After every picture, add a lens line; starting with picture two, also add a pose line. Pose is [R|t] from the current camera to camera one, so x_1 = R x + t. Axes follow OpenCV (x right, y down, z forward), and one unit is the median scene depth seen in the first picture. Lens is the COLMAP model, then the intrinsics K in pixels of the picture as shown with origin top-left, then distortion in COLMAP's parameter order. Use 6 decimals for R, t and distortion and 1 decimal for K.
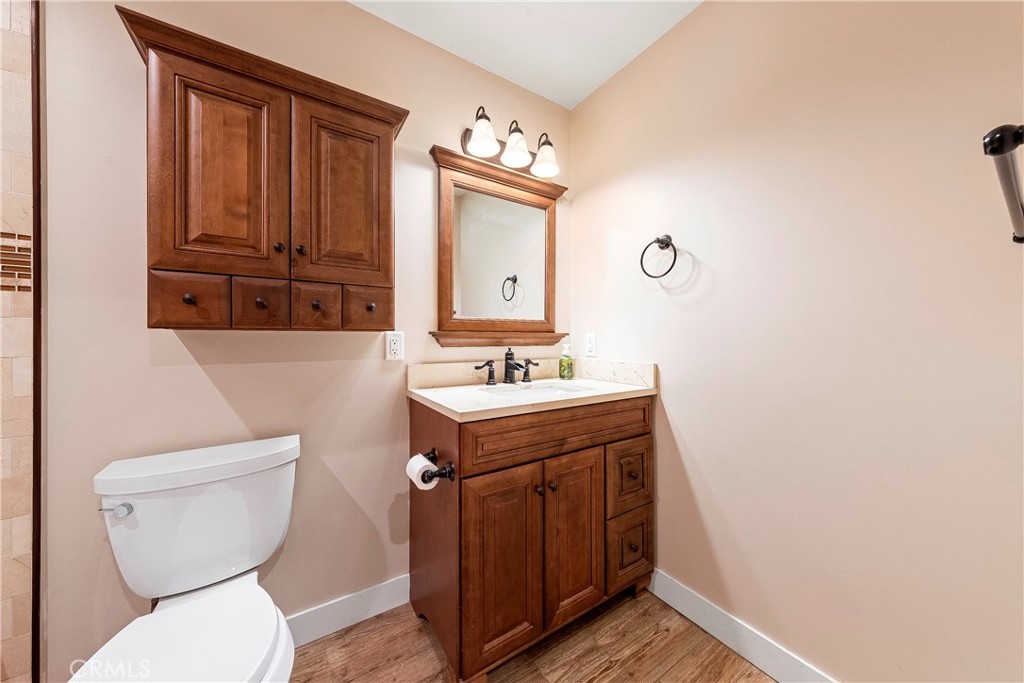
lens RADIAL K [[348.0, 0, 511.9], [0, 348.0, 337.9], [0, 0, 1]] dist [0.000022, -0.000001]
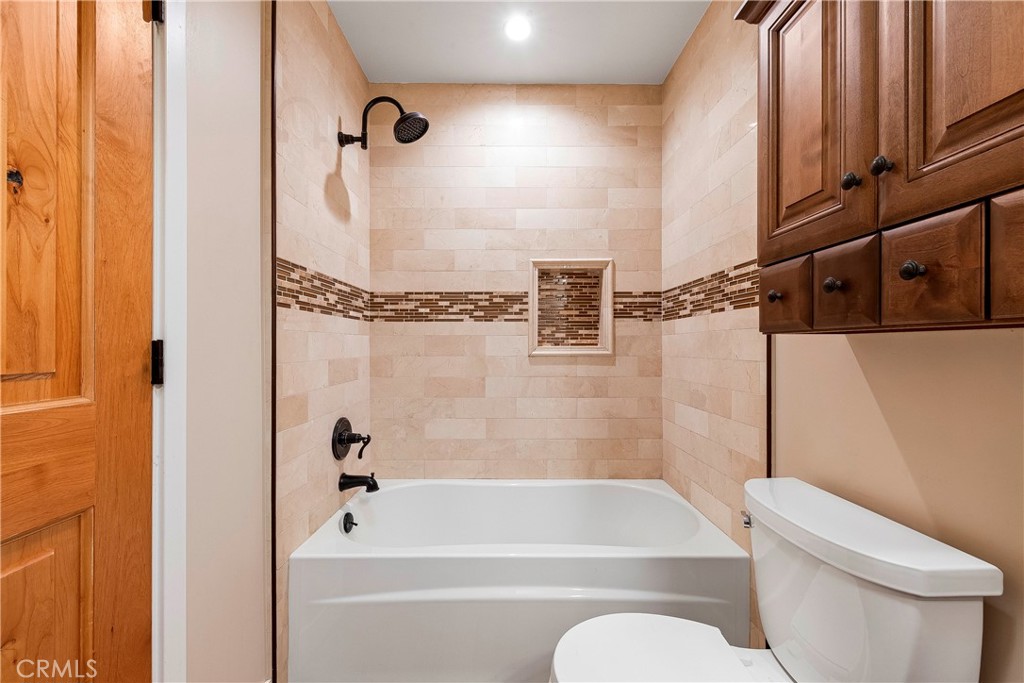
lens RADIAL K [[408.8, 0, 510.6], [0, 408.8, 338.0], [0, 0, 1]] dist [0.000843, 0.000053]
pose [[-0.538408, -0.016780, -0.842517, 0.179954], [-0.005051, 0.999848, -0.016685, 0.005111], [0.842669, -0.004728, -0.538411, 0.926234]]
